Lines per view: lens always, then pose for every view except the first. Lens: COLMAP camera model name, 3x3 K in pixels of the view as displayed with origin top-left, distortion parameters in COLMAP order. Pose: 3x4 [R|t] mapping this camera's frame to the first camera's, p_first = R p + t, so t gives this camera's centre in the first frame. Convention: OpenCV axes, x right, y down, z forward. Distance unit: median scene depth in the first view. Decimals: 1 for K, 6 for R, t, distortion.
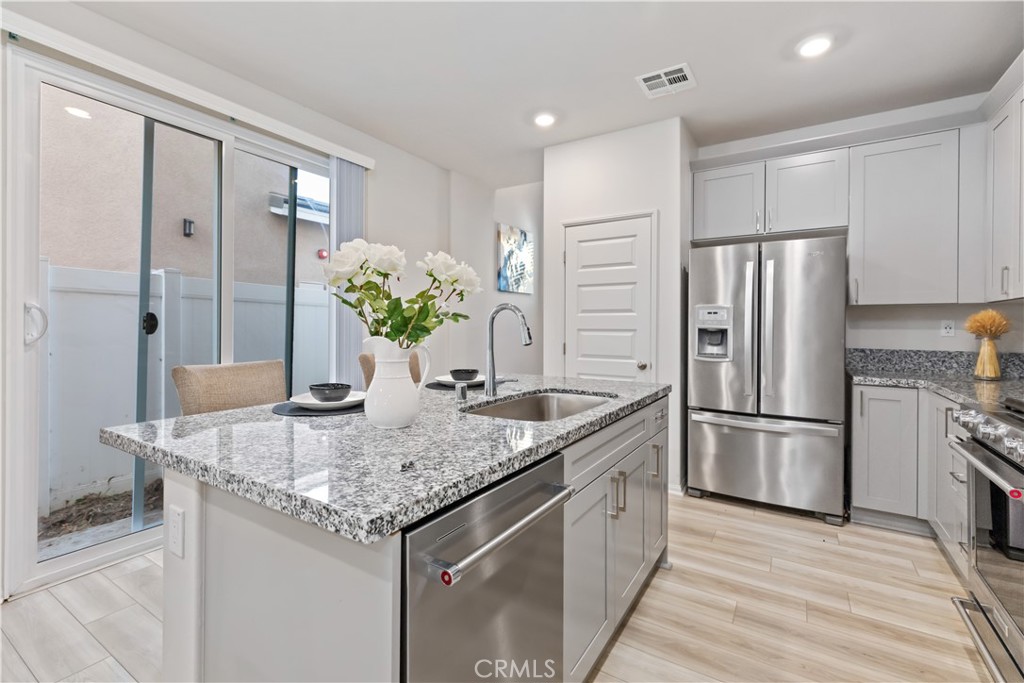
lens RADIAL K [[457.3, 0, 510.2], [0, 457.3, 325.4], [0, 0, 1]] dist [-0.002165, -0.000275]
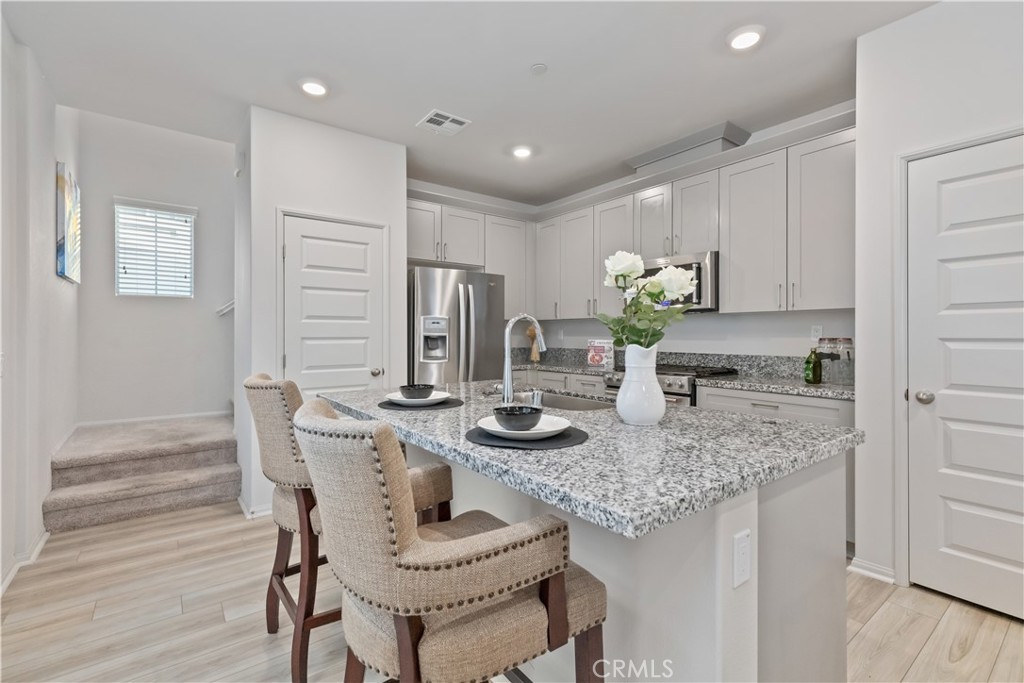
lens RADIAL K [[456.3, 0, 508.3], [0, 456.3, 332.0], [0, 0, 1]] dist [0.000606, -0.000259]
pose [[0.347438, -0.001397, 0.937702, -0.693081], [-0.001613, 0.999997, 0.002087, -0.006376], [-0.937702, -0.002238, 0.347435, 0.444942]]
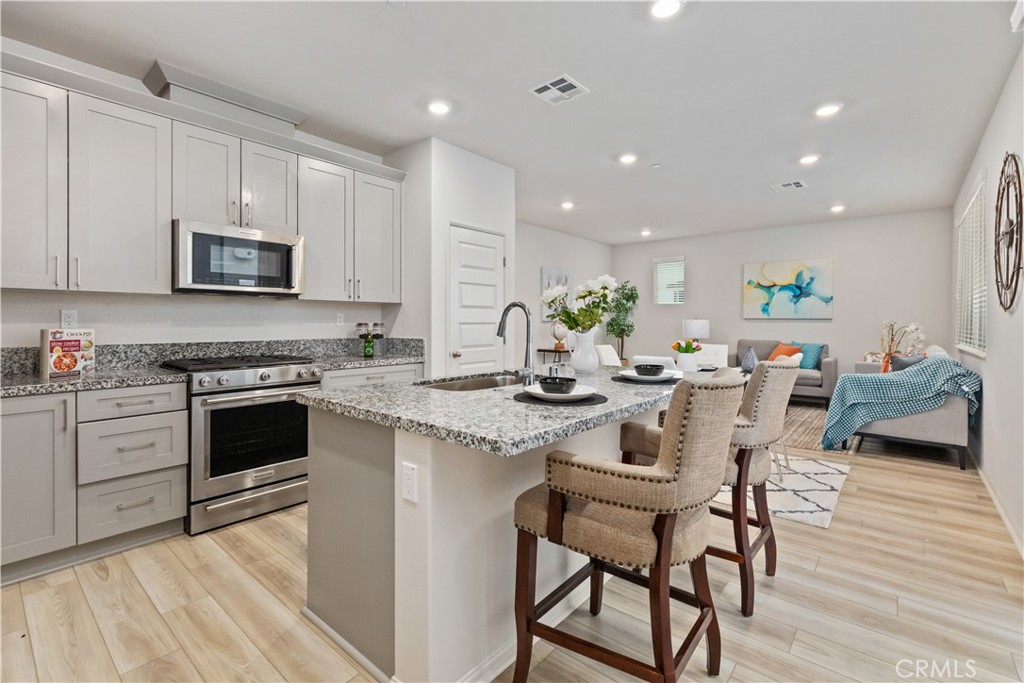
lens RADIAL K [[456.3, 0, 508.3], [0, 456.3, 332.0], [0, 0, 1]] dist [0.000606, -0.000259]
pose [[-0.990583, -0.012551, 0.136339, -0.099753], [-0.009792, 0.999734, 0.020884, 0.001849], [-0.136565, 0.019352, -0.990442, 1.441897]]
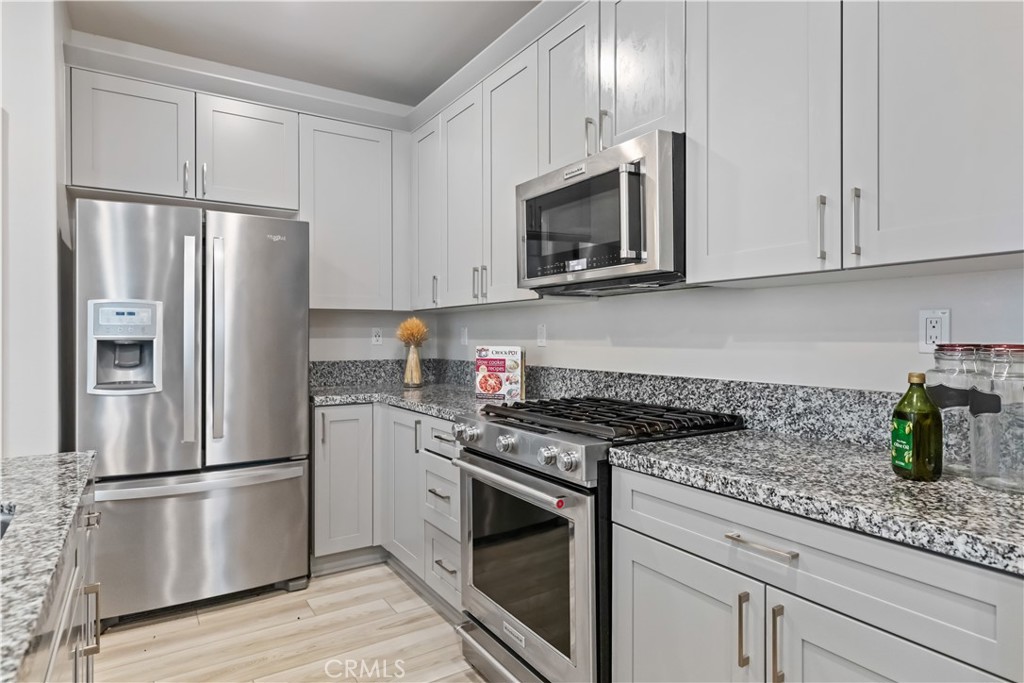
lens RADIAL K [[579.3, 0, 507.6], [0, 579.3, 332.9], [0, 0, 1]] dist [0.003541, 0.001780]
pose [[0.420502, -0.002966, 0.907287, -0.036029], [0.002876, 0.999994, 0.001936, -0.002438], [-0.907287, 0.001795, 0.420508, 0.257539]]
